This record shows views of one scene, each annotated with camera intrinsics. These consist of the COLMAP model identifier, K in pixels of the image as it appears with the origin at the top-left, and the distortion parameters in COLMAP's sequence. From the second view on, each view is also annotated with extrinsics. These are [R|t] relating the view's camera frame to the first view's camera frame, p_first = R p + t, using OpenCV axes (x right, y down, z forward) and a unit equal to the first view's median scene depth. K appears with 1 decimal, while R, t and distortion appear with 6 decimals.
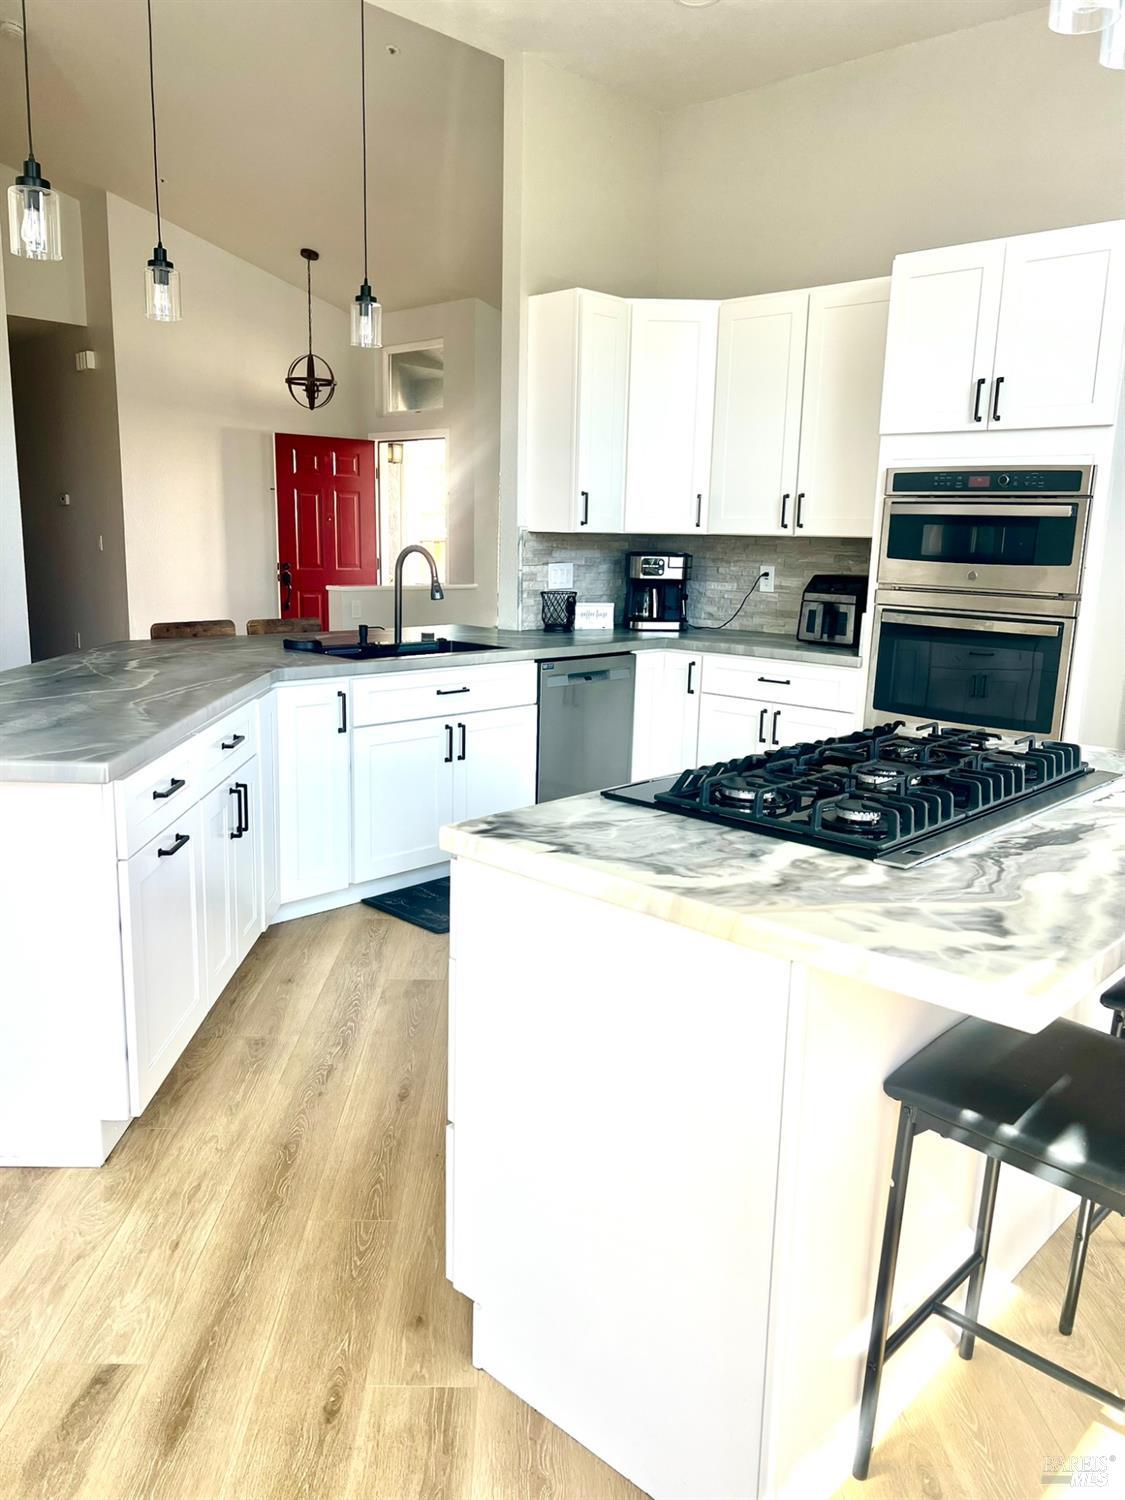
lens RADIAL K [[1117.8, 0, 546.9], [0, 1117.8, 753.2], [0, 0, 1]] dist [0.056450, -0.058670]
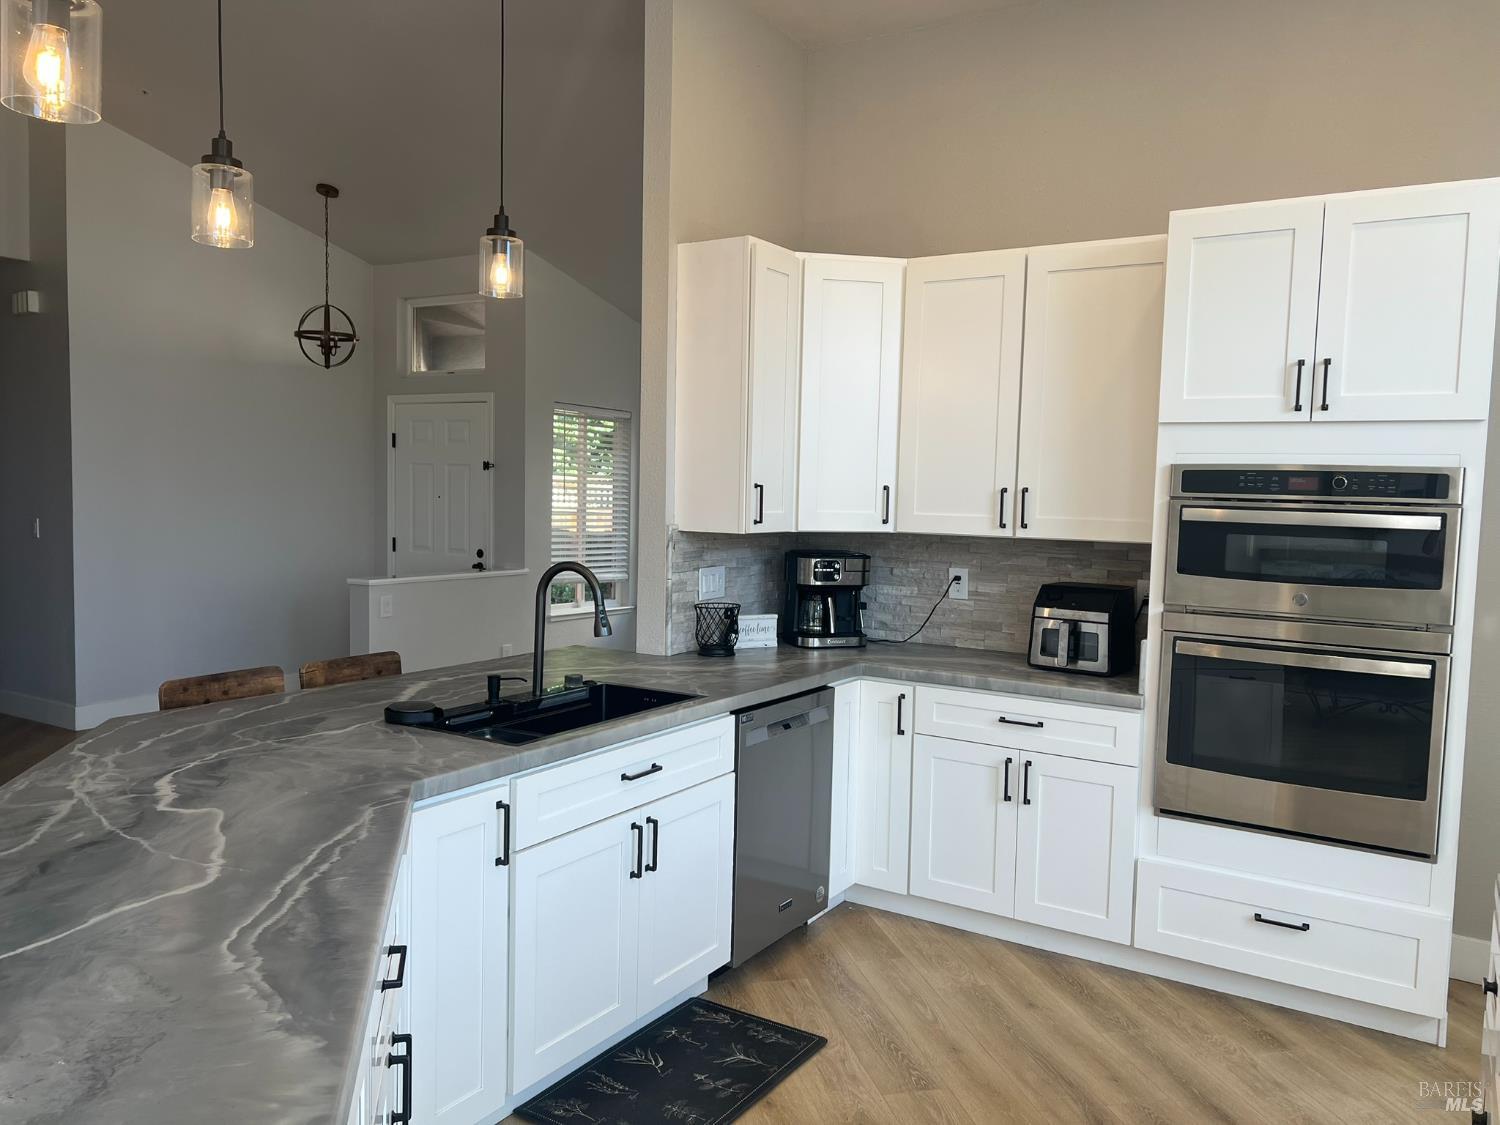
lens RADIAL K [[1117.8, 0, 756.1], [0, 1117.8, 563.6], [0, 0, 1]] dist [0.056450, -0.058670]
pose [[0.977394, -0.014285, 0.210942, -0.141684], [0.040598, 0.991829, -0.120944, -0.086461], [-0.207491, 0.126774, 0.969988, 0.259184]]
